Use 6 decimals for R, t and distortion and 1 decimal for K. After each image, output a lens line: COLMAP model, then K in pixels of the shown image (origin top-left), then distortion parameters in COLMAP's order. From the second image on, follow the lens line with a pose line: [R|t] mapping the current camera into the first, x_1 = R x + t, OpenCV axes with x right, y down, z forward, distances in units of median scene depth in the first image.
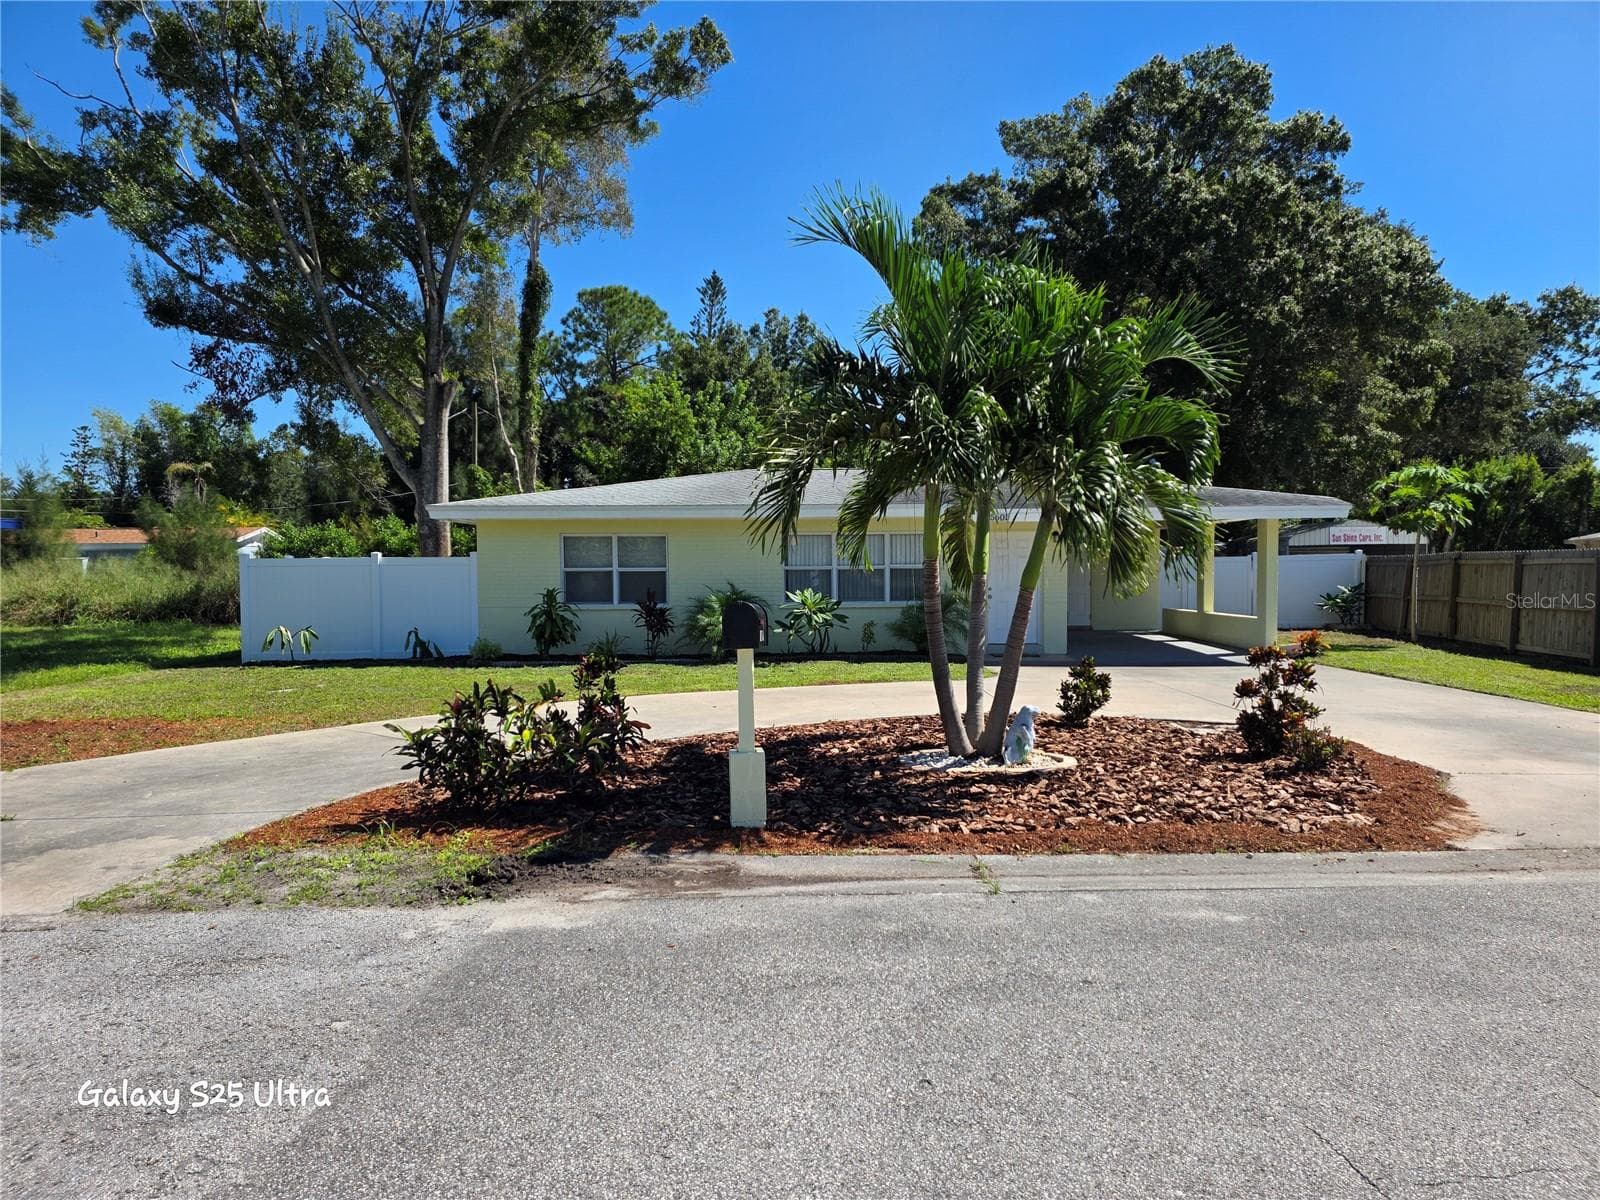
lens RADIAL K [[1070.3, 0, 794.9], [0, 1070.3, 607.9], [0, 0, 1]] dist [0.085984, -0.082235]
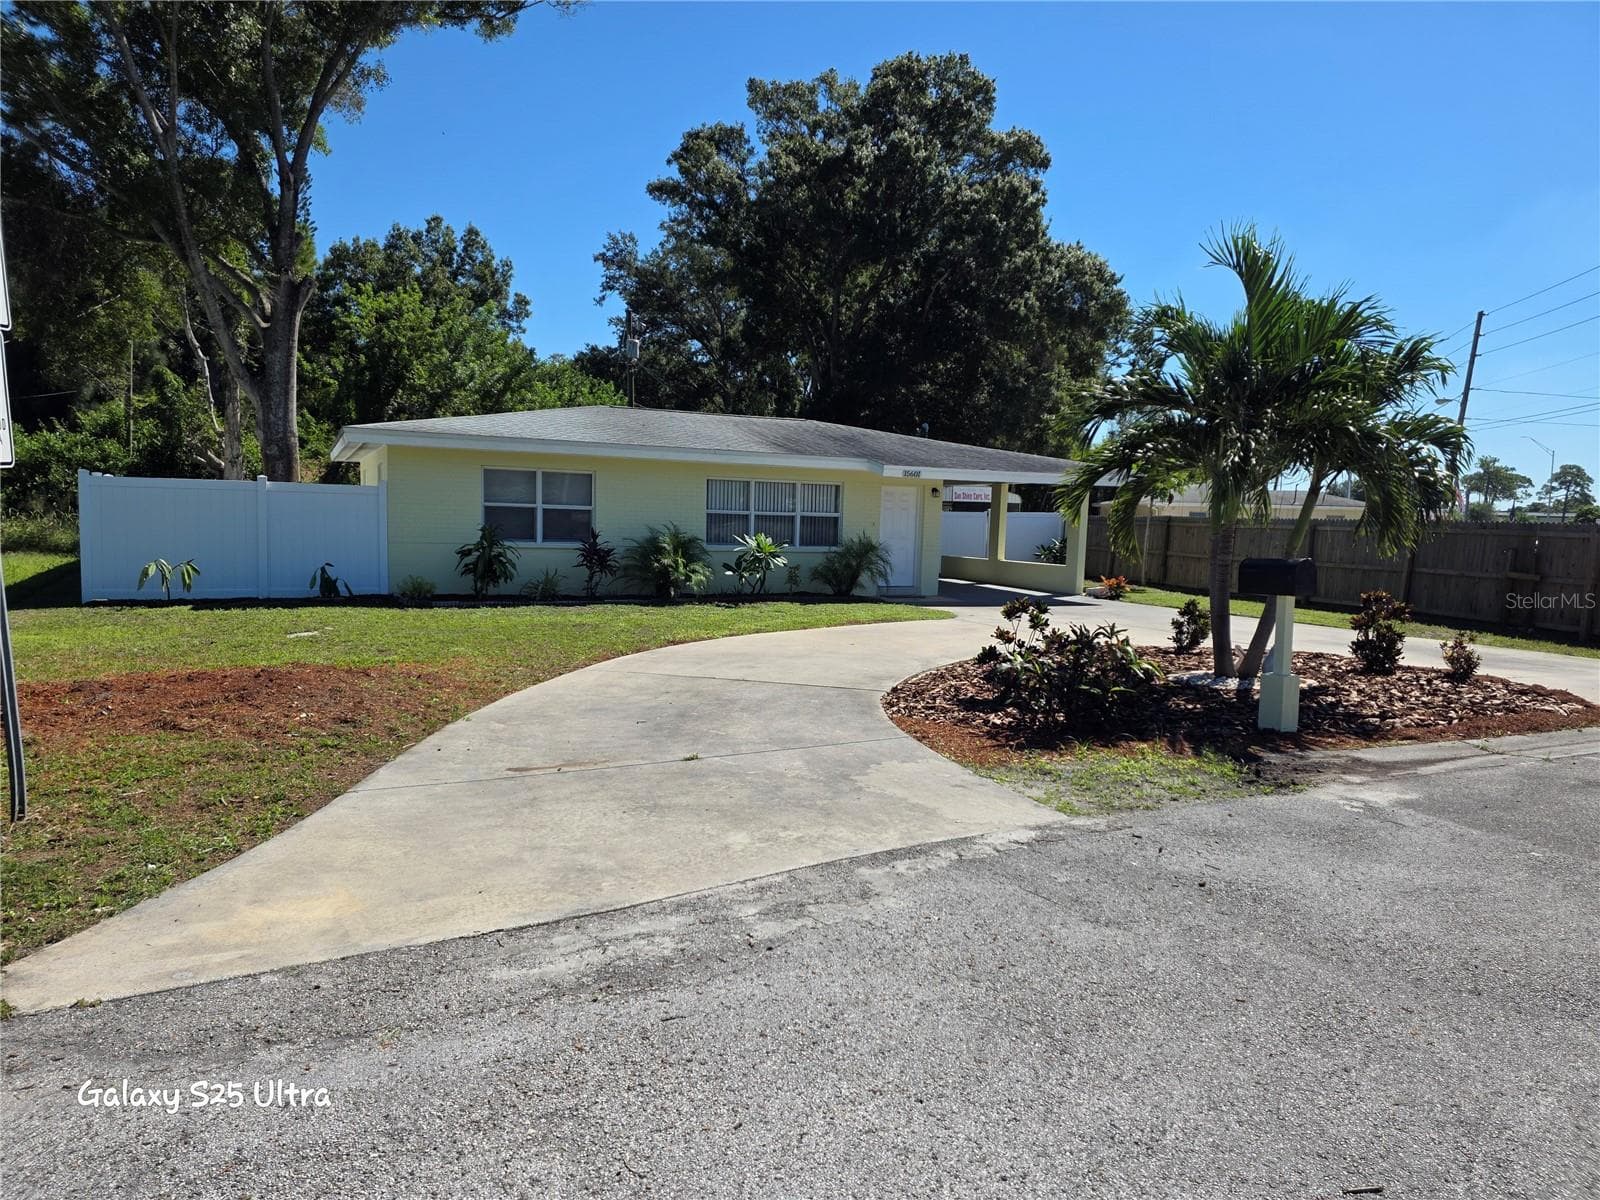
lens RADIAL K [[1070.3, 0, 806.8], [0, 1070.3, 609.4], [0, 0, 1]] dist [0.085984, -0.082235]
pose [[0.911424, -0.002606, 0.411461, -0.282266], [-0.021777, 0.998273, 0.054560, -0.000929], [-0.410893, -0.058688, 0.909793, 0.012682]]
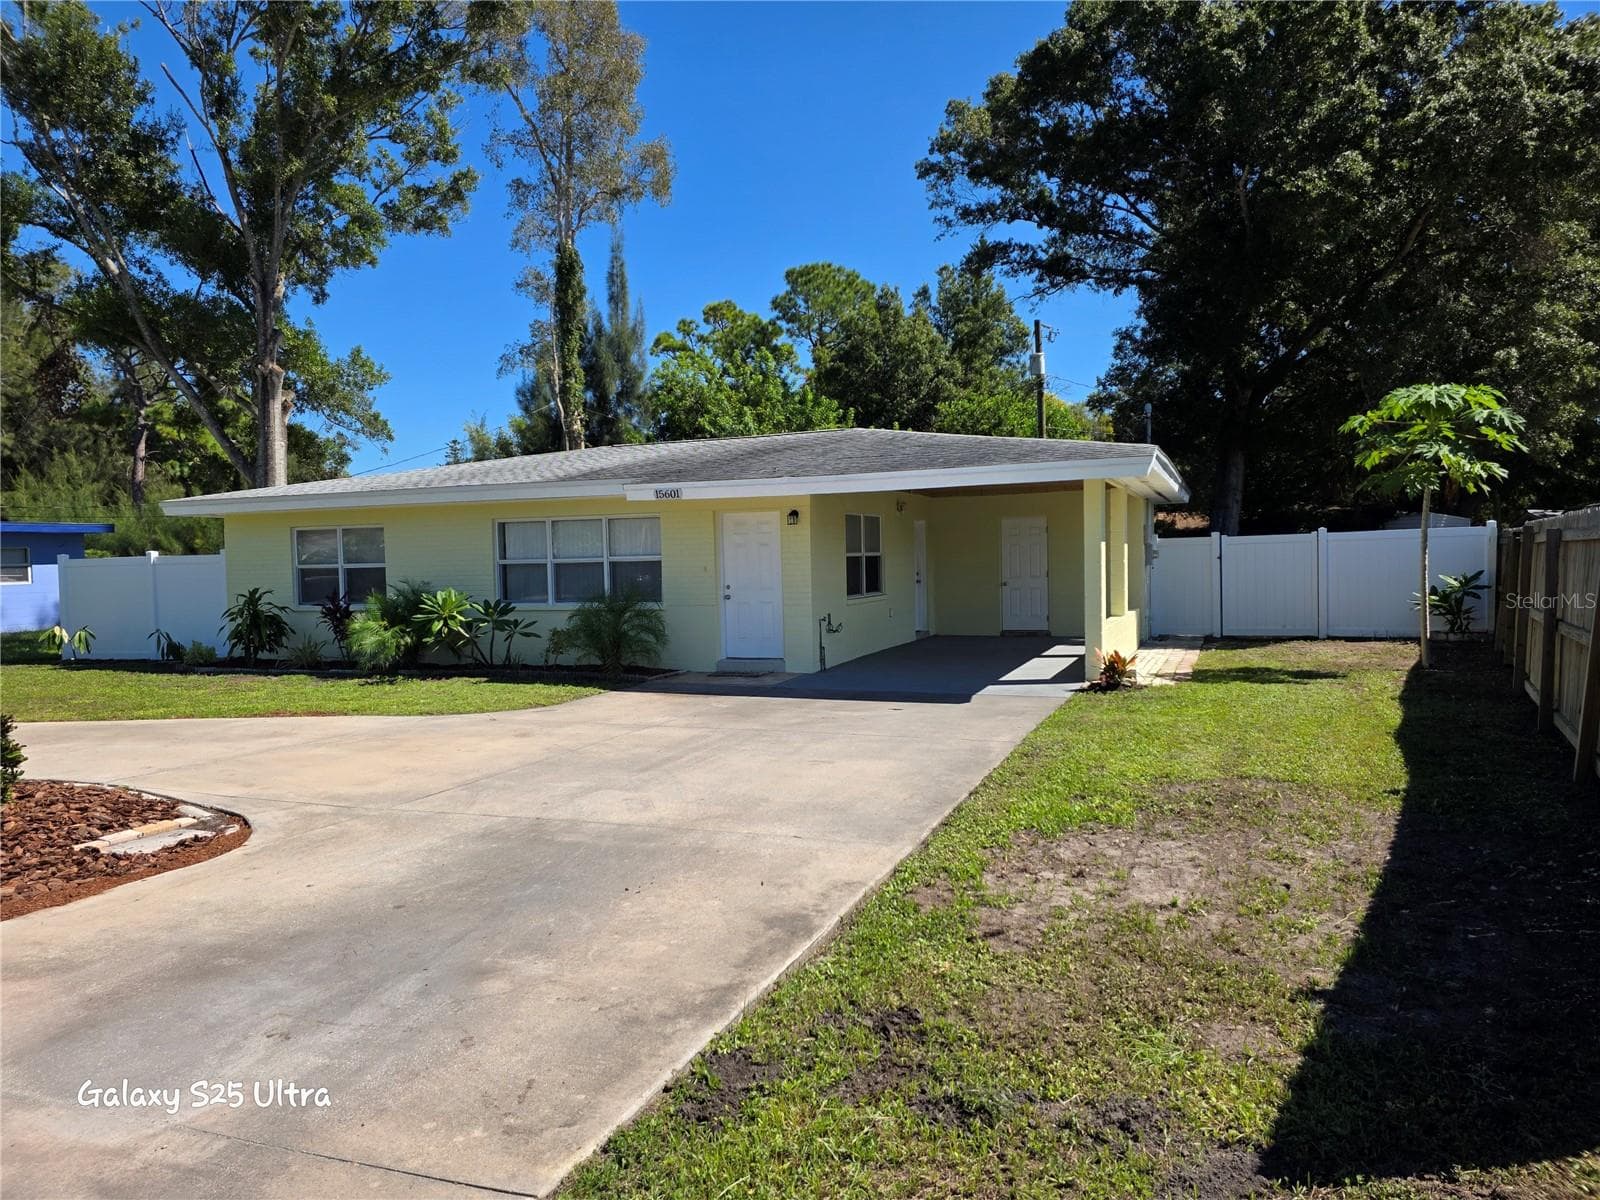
lens RADIAL K [[1070.3, 0, 801.2], [0, 1070.3, 601.4], [0, 0, 1]] dist [0.085984, -0.082235]
pose [[0.926061, 0.001623, -0.377370, 0.426955], [0.000400, 0.999986, 0.005283, -0.009103], [0.377373, -0.005043, 0.926048, 0.255692]]
